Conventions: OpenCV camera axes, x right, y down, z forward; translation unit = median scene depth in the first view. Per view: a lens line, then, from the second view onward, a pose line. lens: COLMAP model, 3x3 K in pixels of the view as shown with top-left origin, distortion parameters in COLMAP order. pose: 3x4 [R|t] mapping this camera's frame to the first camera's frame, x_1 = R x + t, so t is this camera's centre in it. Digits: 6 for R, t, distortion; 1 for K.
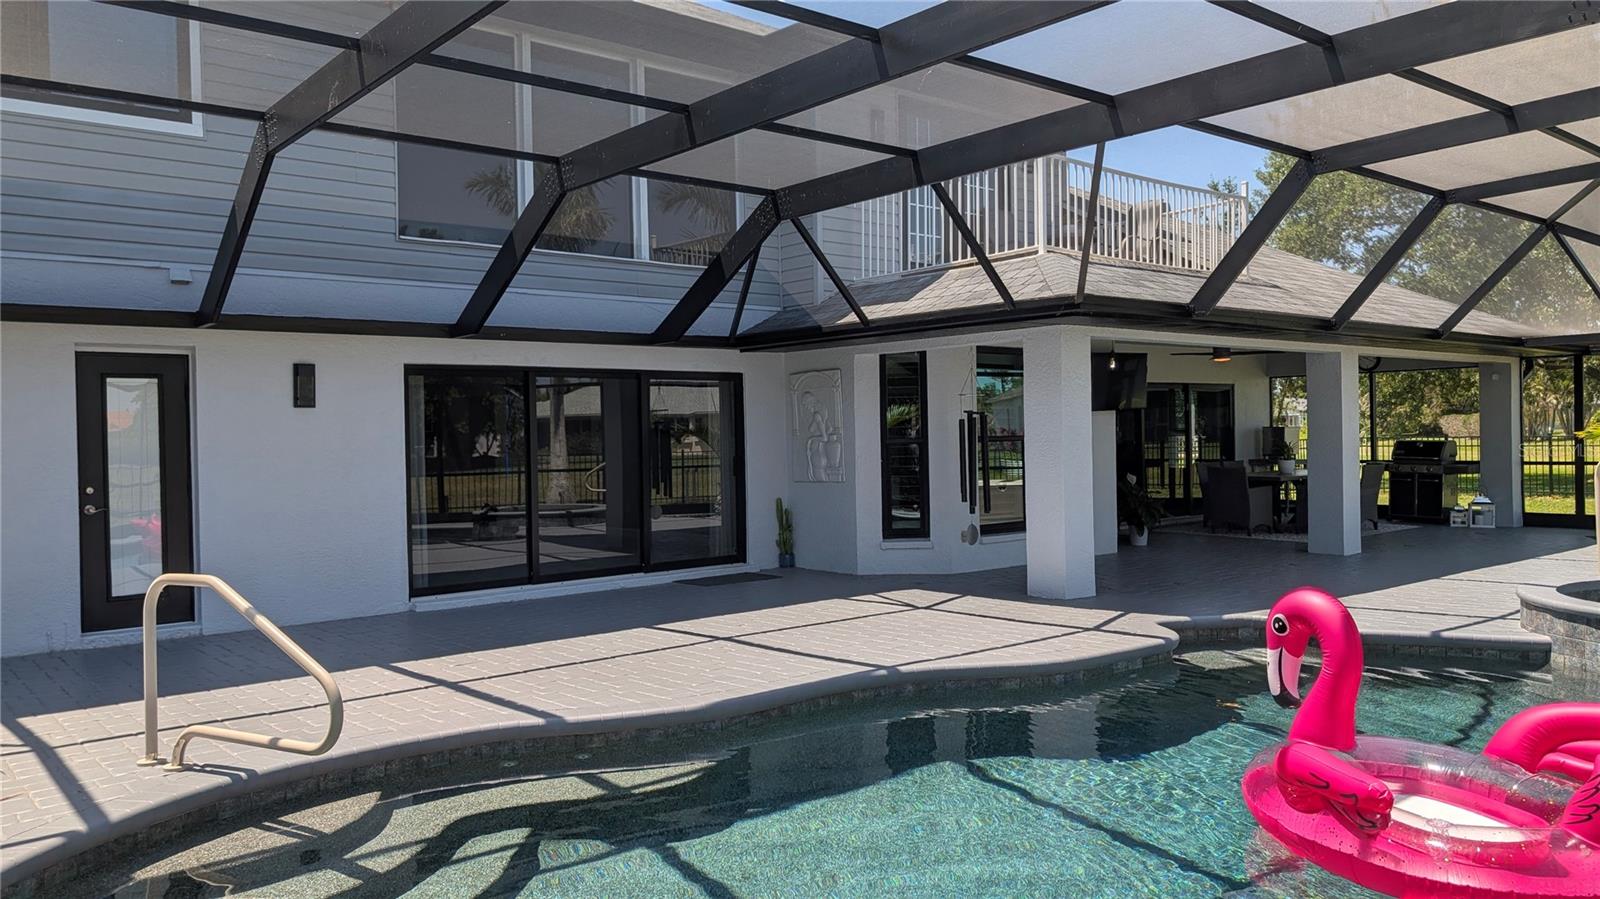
lens RADIAL K [[1121.9, 0, 800.0], [0, 1121.9, 449.5], [0, 0, 1]] dist [0.002387, -0.000482]
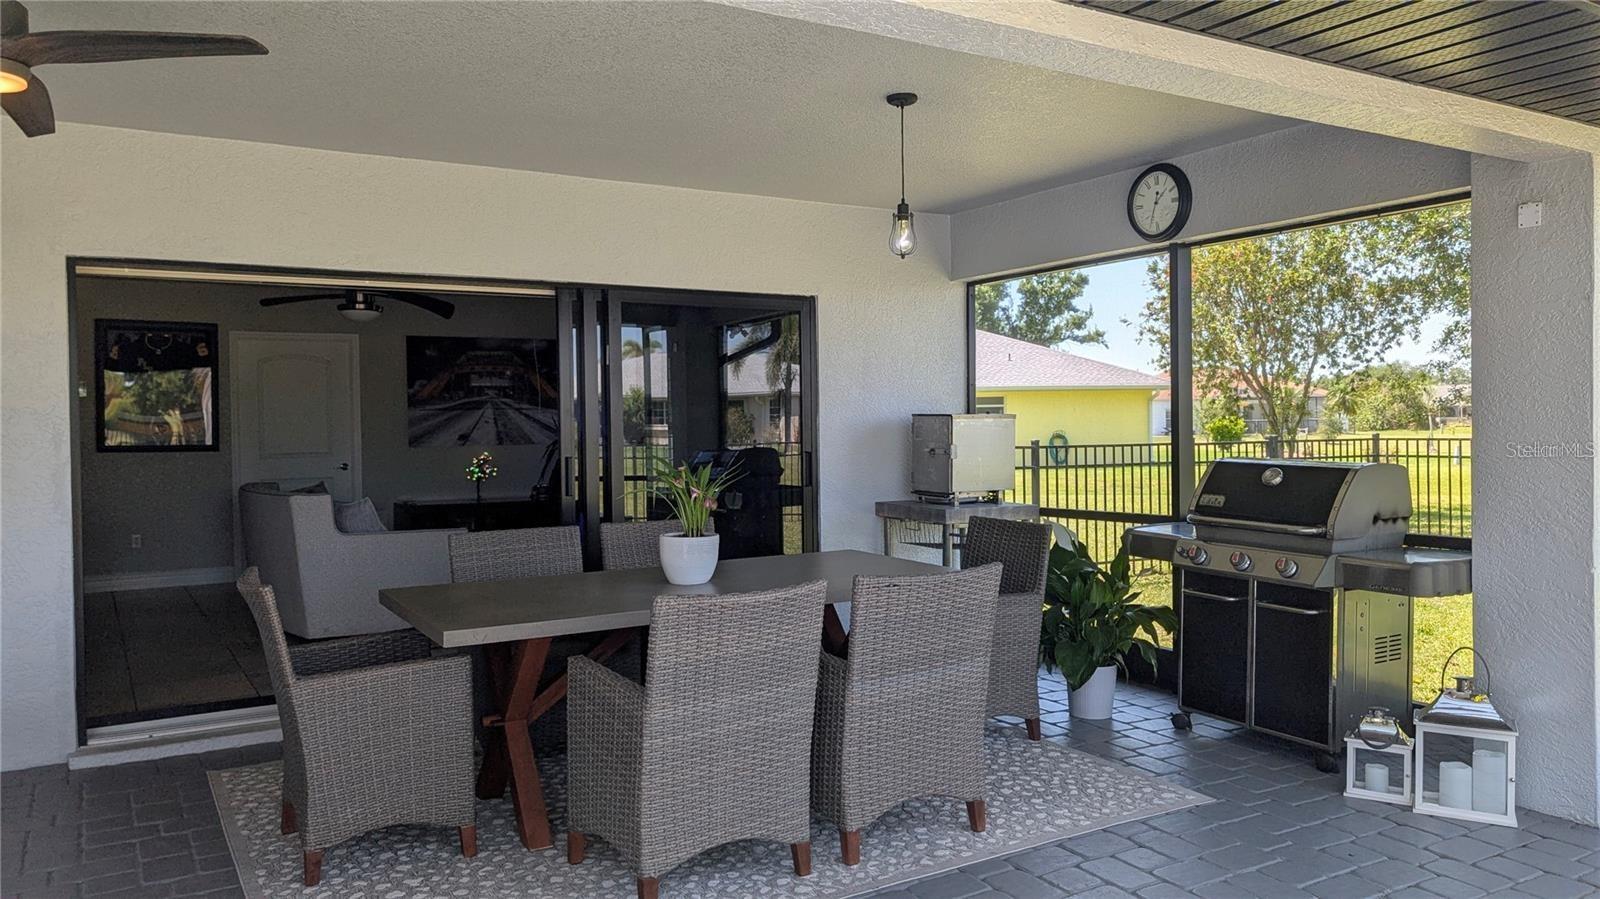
lens RADIAL K [[1121.9, 0, 800.0], [0, 1121.9, 449.5], [0, 0, 1]] dist [0.002387, -0.000482]
pose [[0.988641, 0.003139, -0.150264, 0.787732], [-0.002854, 0.999994, 0.002112, -0.019329], [0.150269, -0.001659, 0.988644, 1.155291]]
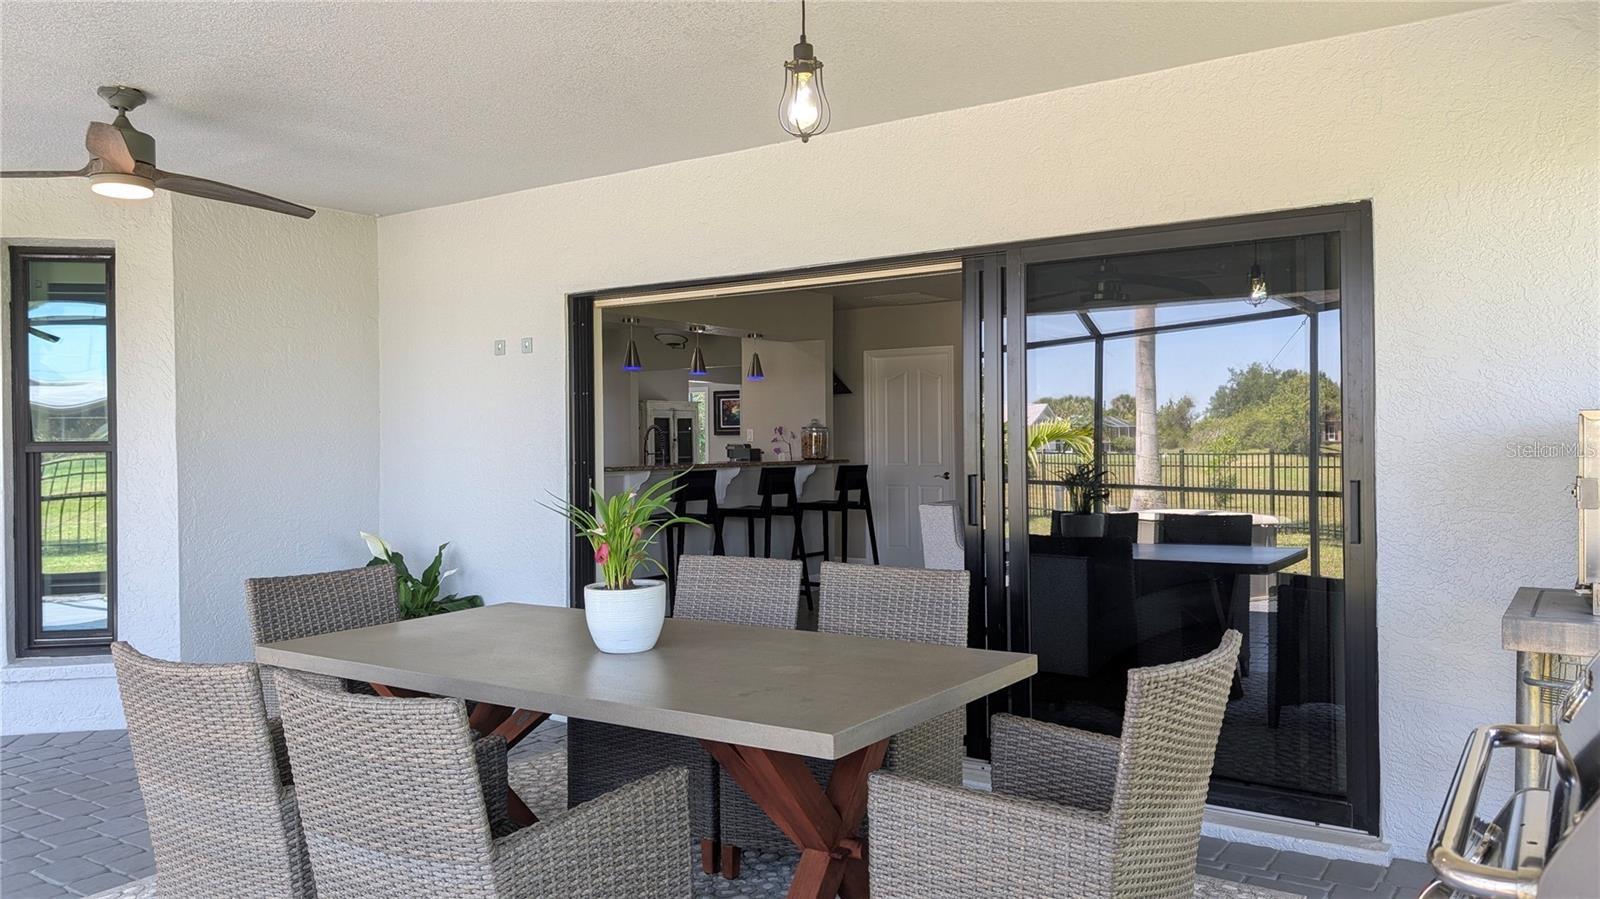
lens RADIAL K [[1121.9, 0, 800.0], [0, 1121.9, 449.5], [0, 0, 1]] dist [0.002387, -0.000482]
pose [[0.273651, 0.019331, -0.961635, 1.012625], [-0.015001, 0.999762, 0.015828, -0.030900], [0.961712, 0.010094, 0.273876, 1.555387]]
